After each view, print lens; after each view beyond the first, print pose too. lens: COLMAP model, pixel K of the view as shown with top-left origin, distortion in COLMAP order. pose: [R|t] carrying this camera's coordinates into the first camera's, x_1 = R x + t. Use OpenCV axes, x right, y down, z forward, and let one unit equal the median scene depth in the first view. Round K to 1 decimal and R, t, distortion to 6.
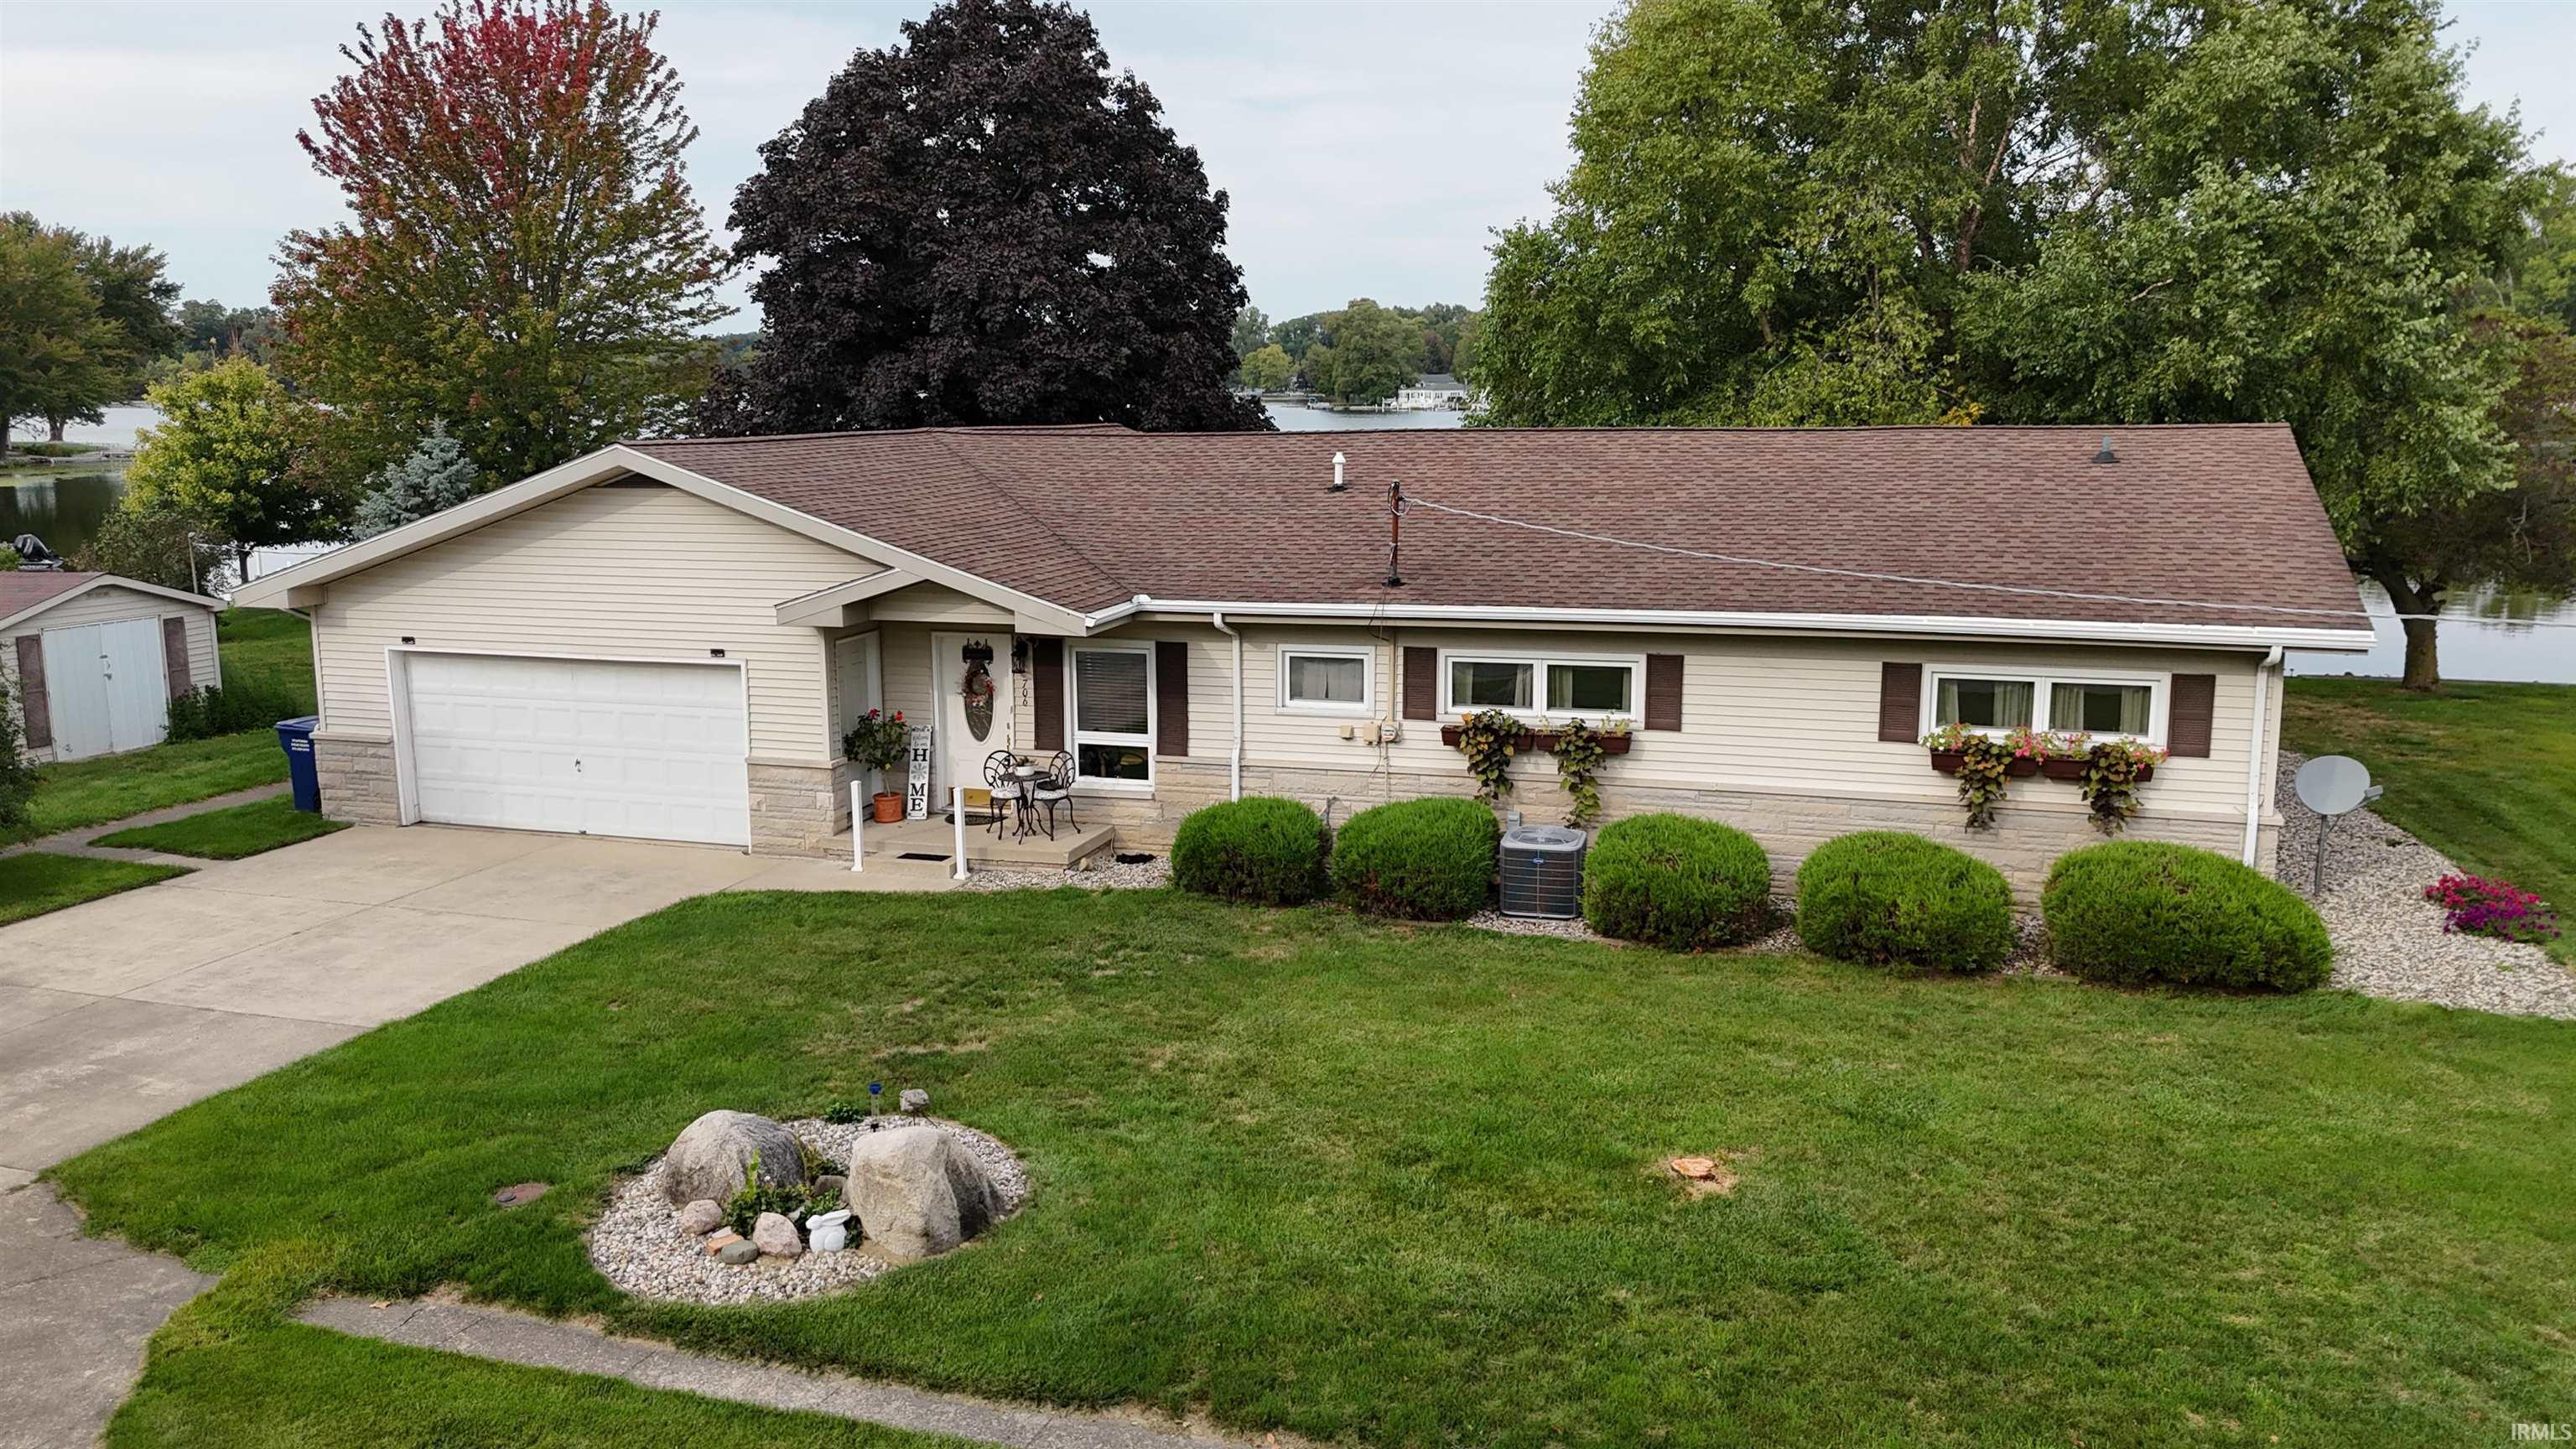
lens RADIAL K [[1898.1, 0, 1279.4], [0, 1898.1, 713.2], [0, 0, 1]] dist [0.073404, -0.073072]
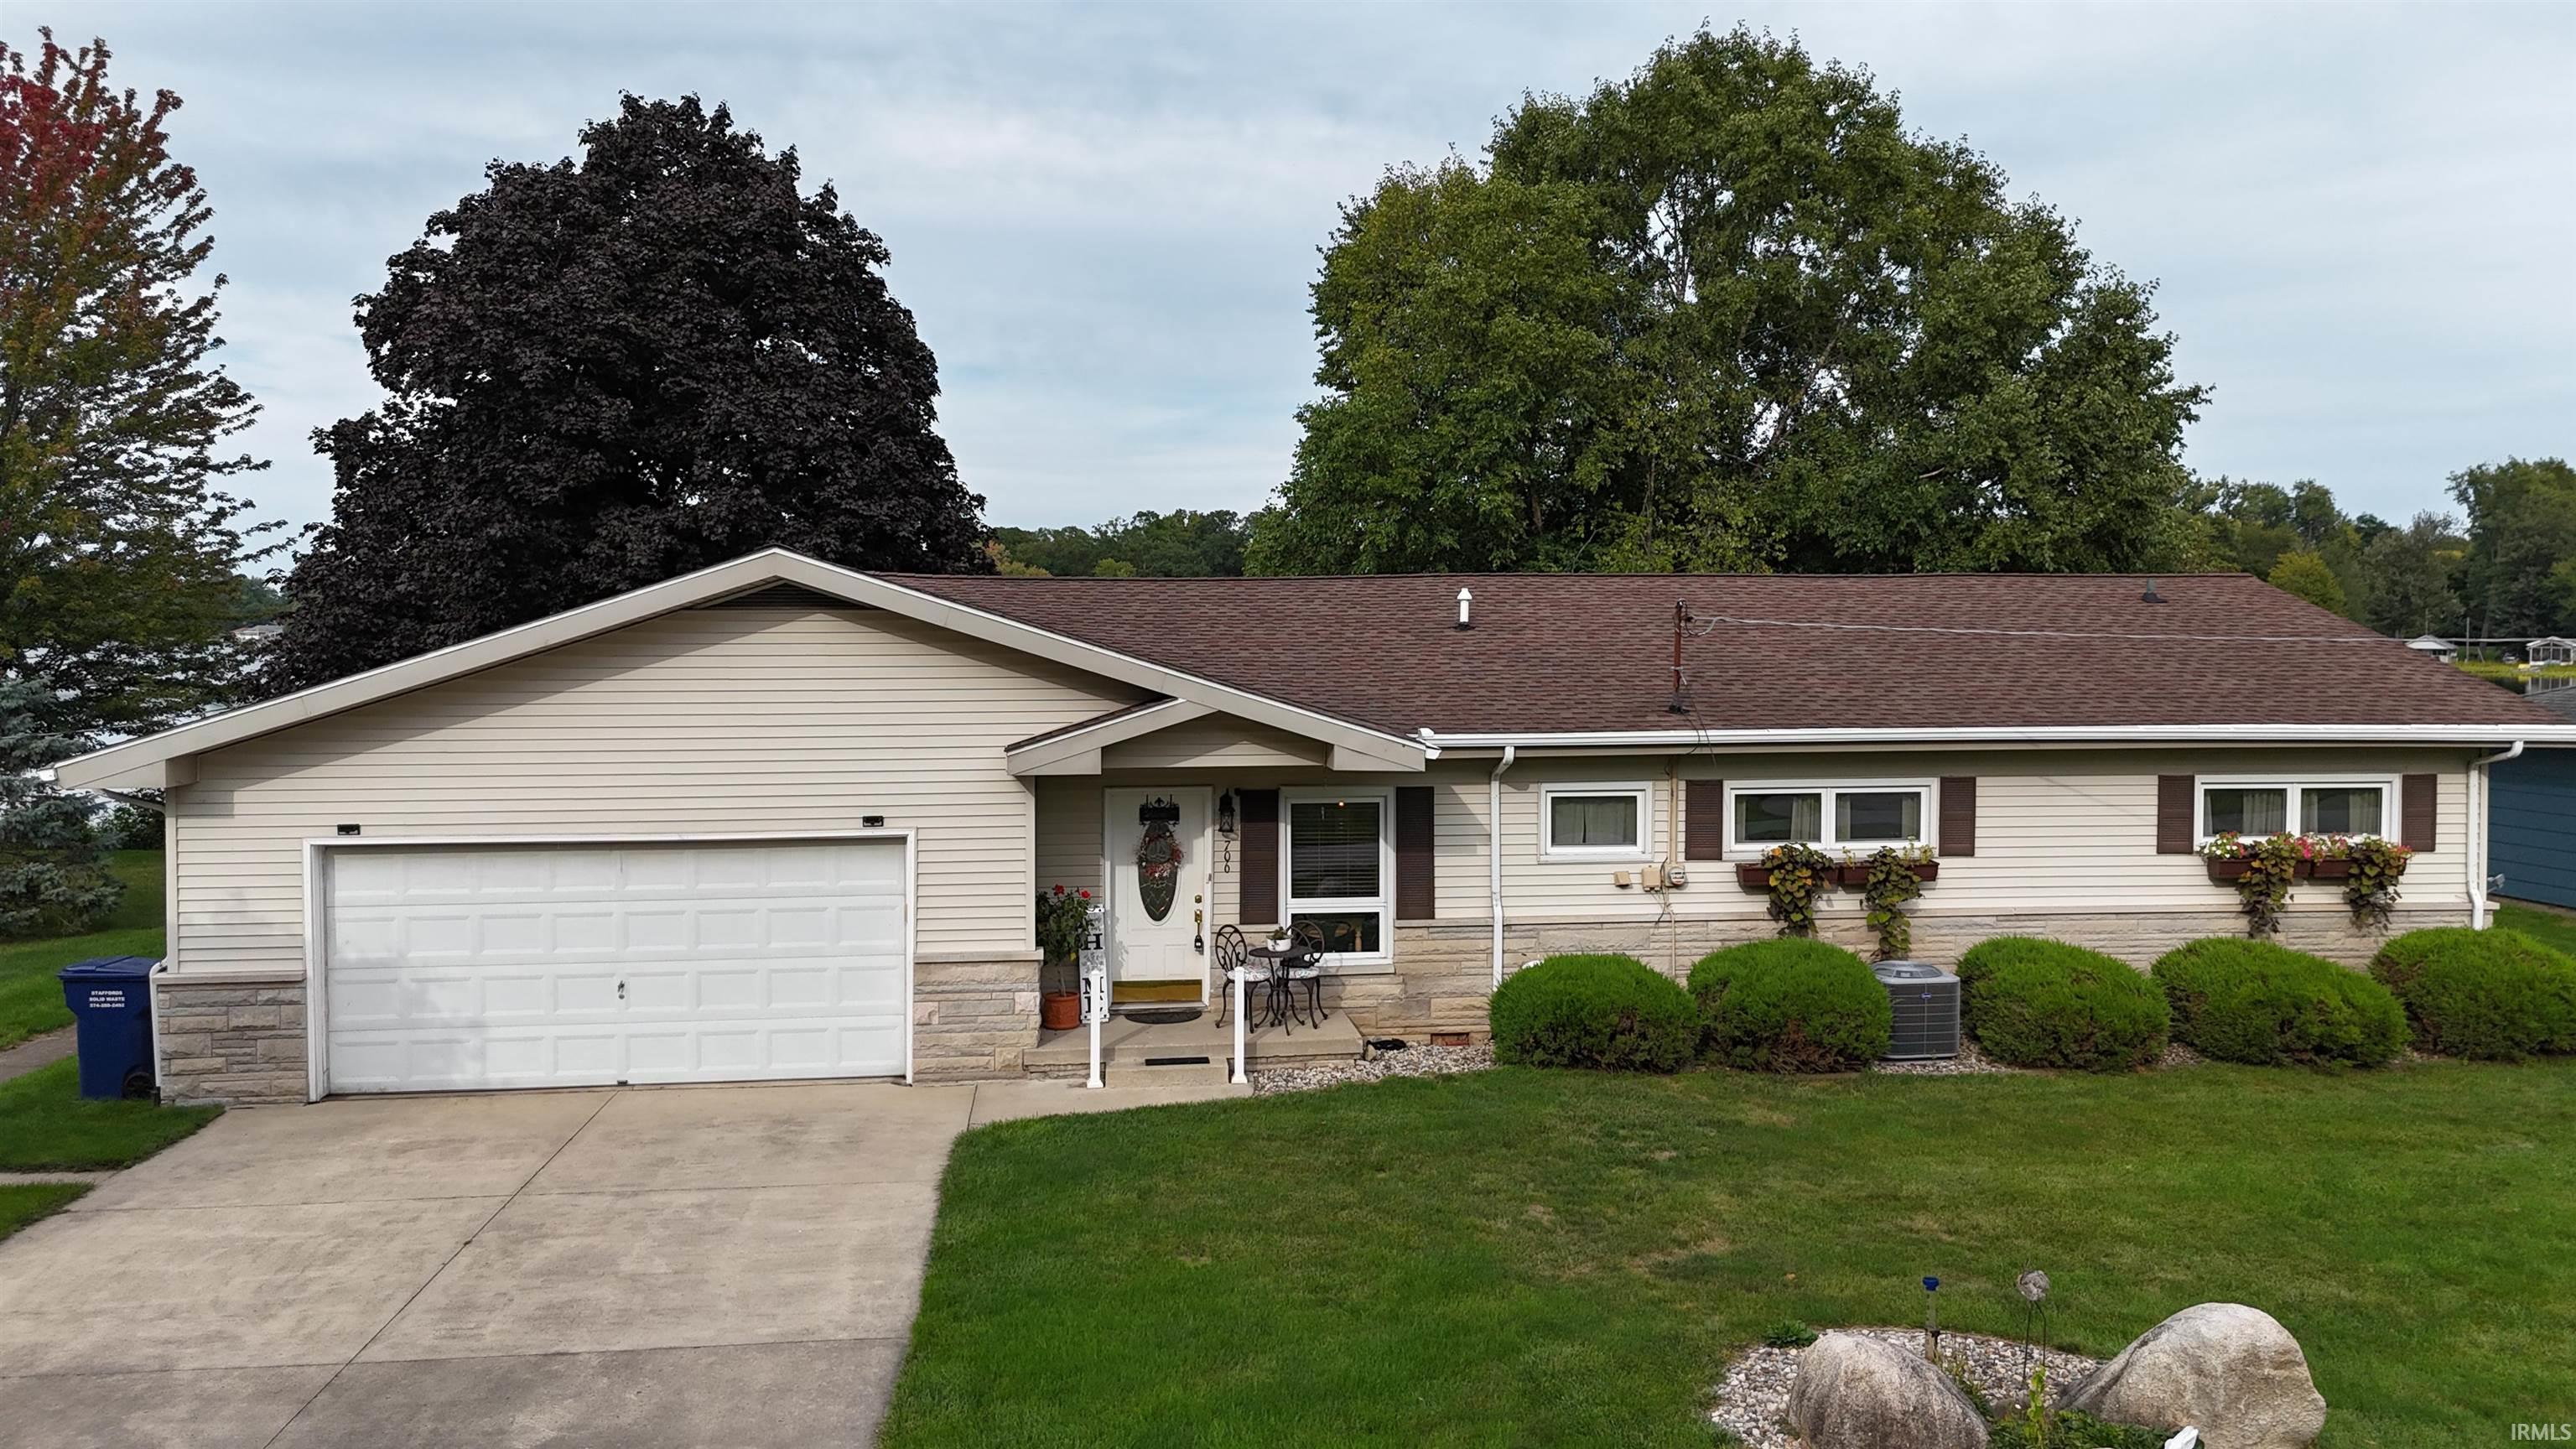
lens RADIAL K [[1898.1, 0, 1279.4], [0, 1898.1, 713.2], [0, 0, 1]] dist [0.073404, -0.073072]
pose [[0.907166, -0.009542, 0.420665, -0.500305], [0.065224, 0.990848, -0.118180, 0.028666], [-0.415687, 0.134646, 0.899486, 0.250412]]
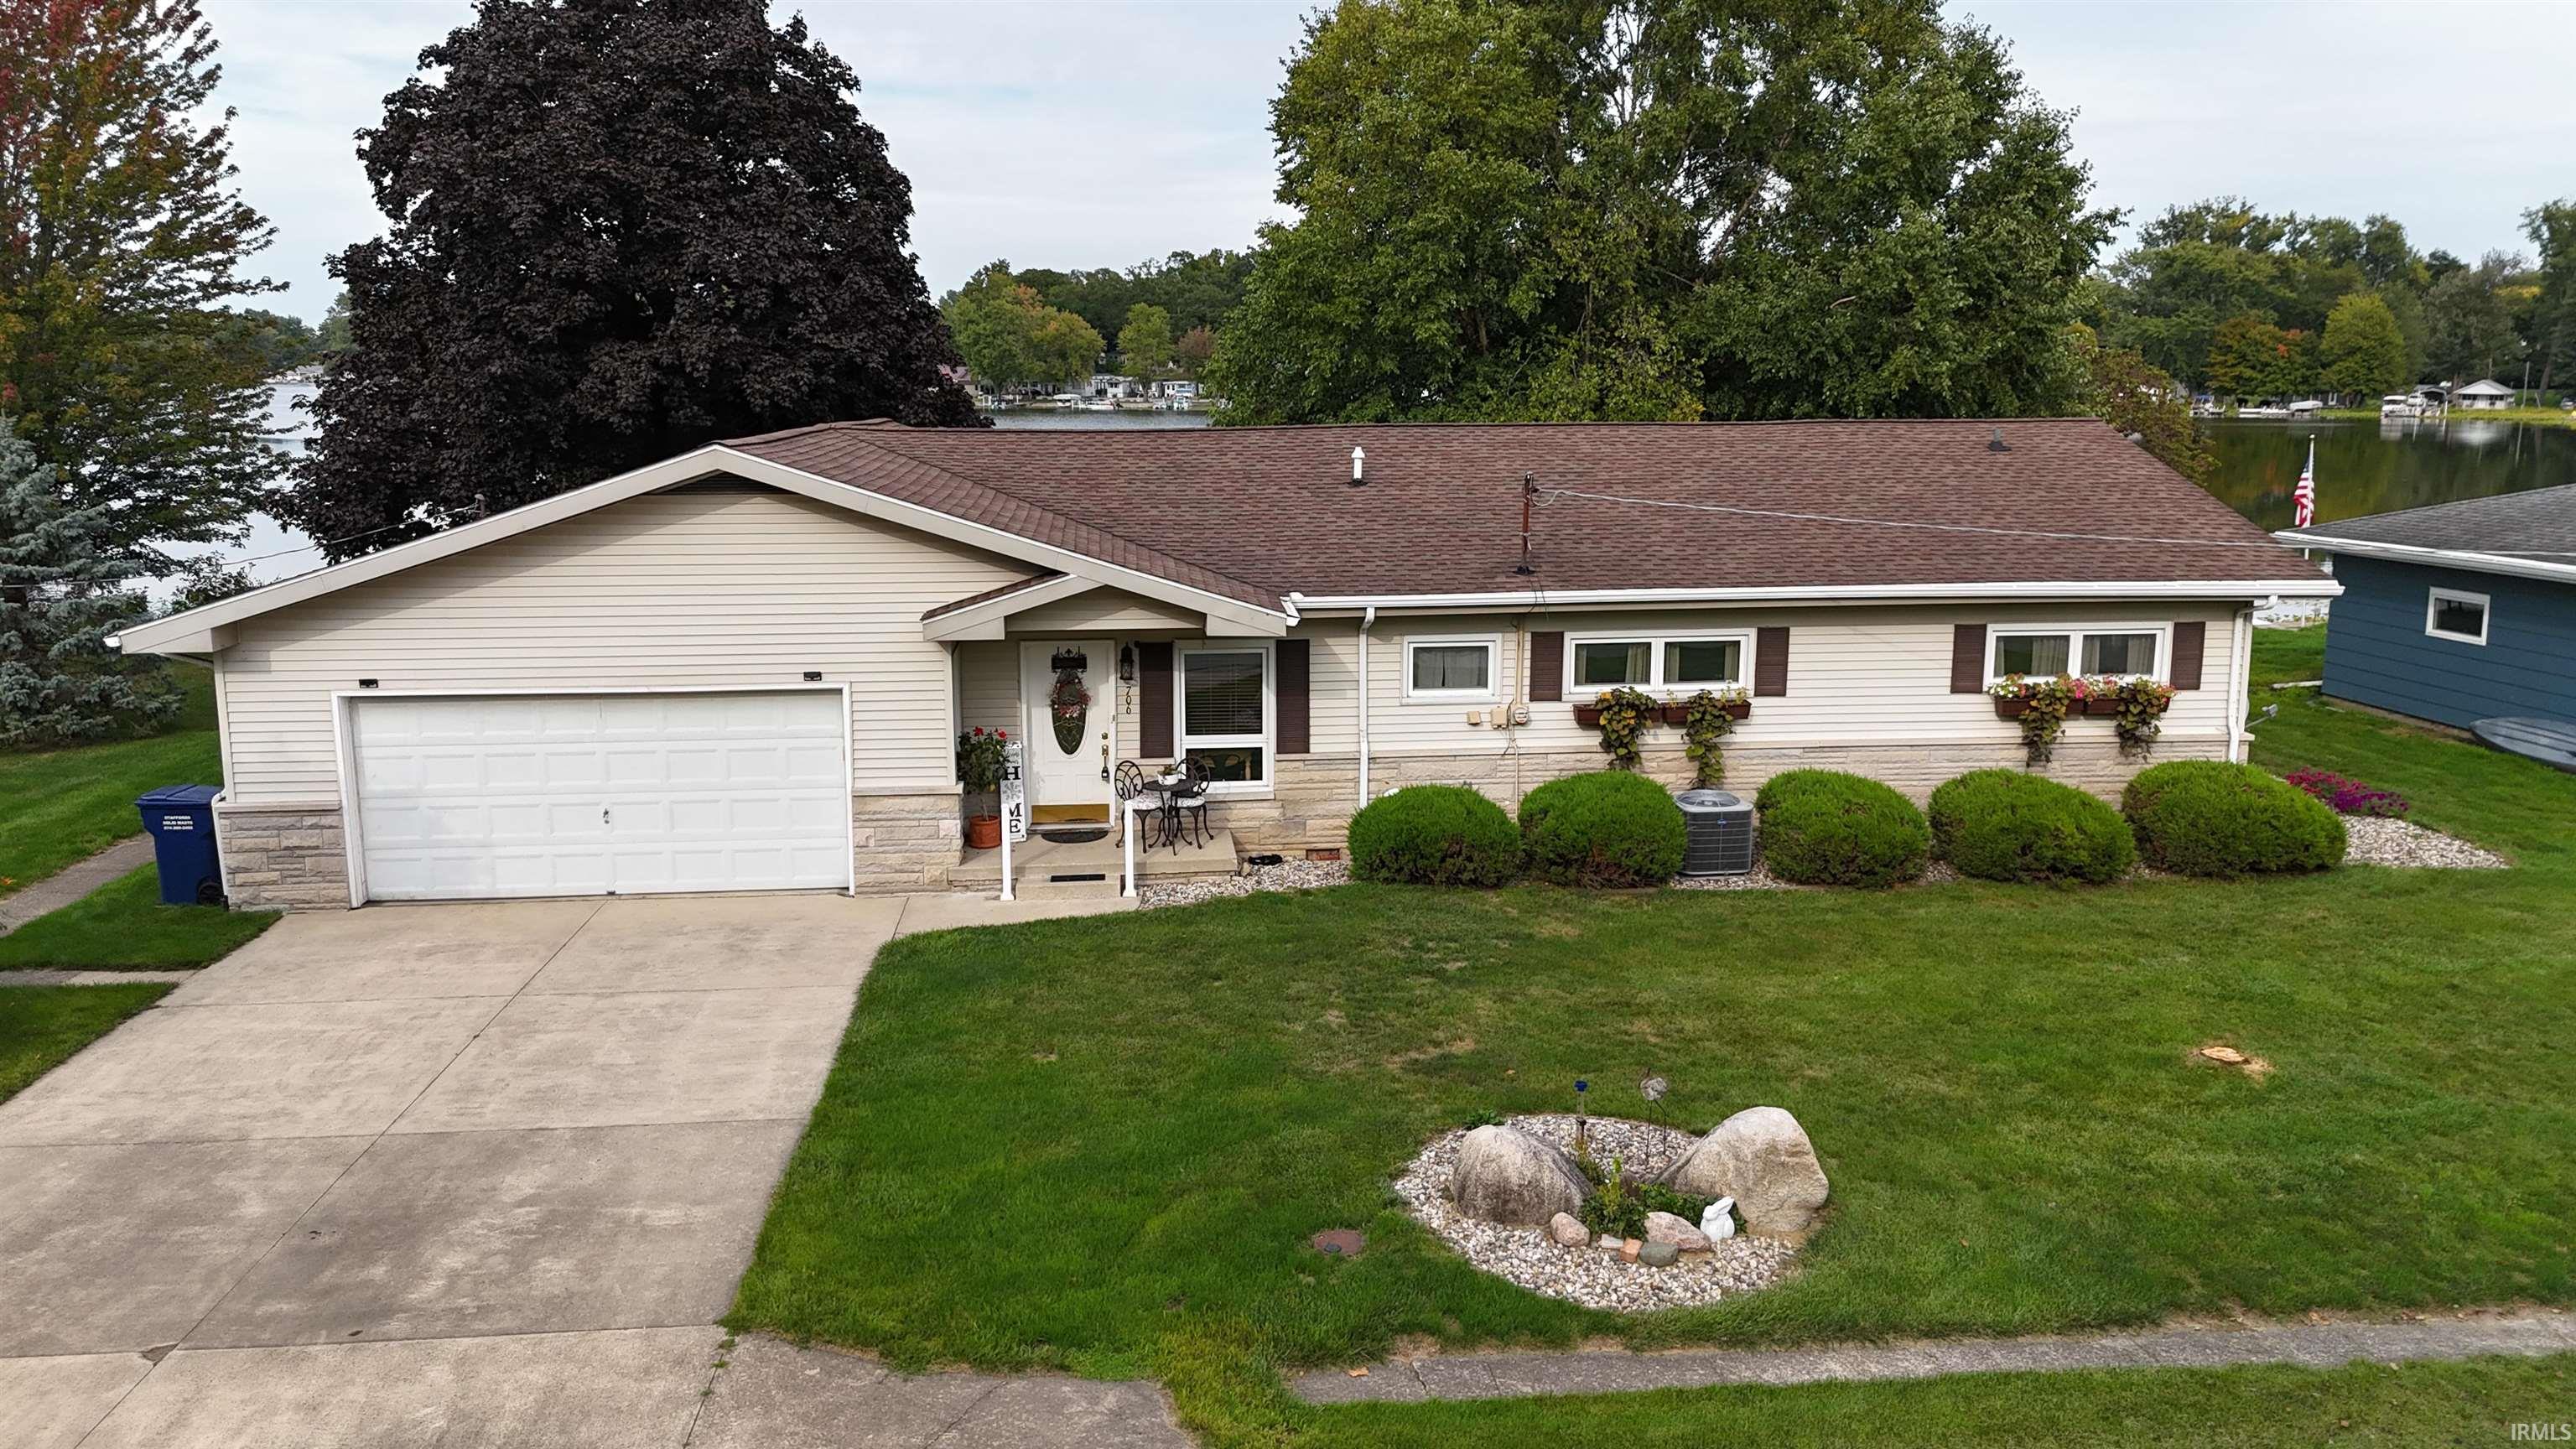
lens RADIAL K [[1898.1, 0, 1279.4], [0, 1898.1, 713.2], [0, 0, 1]] dist [0.073404, -0.073072]
pose [[0.916553, -0.063041, 0.394913, -0.479203], [0.062289, 0.997949, 0.014740, -0.014572], [-0.395032, 0.011089, 0.918600, 0.093766]]
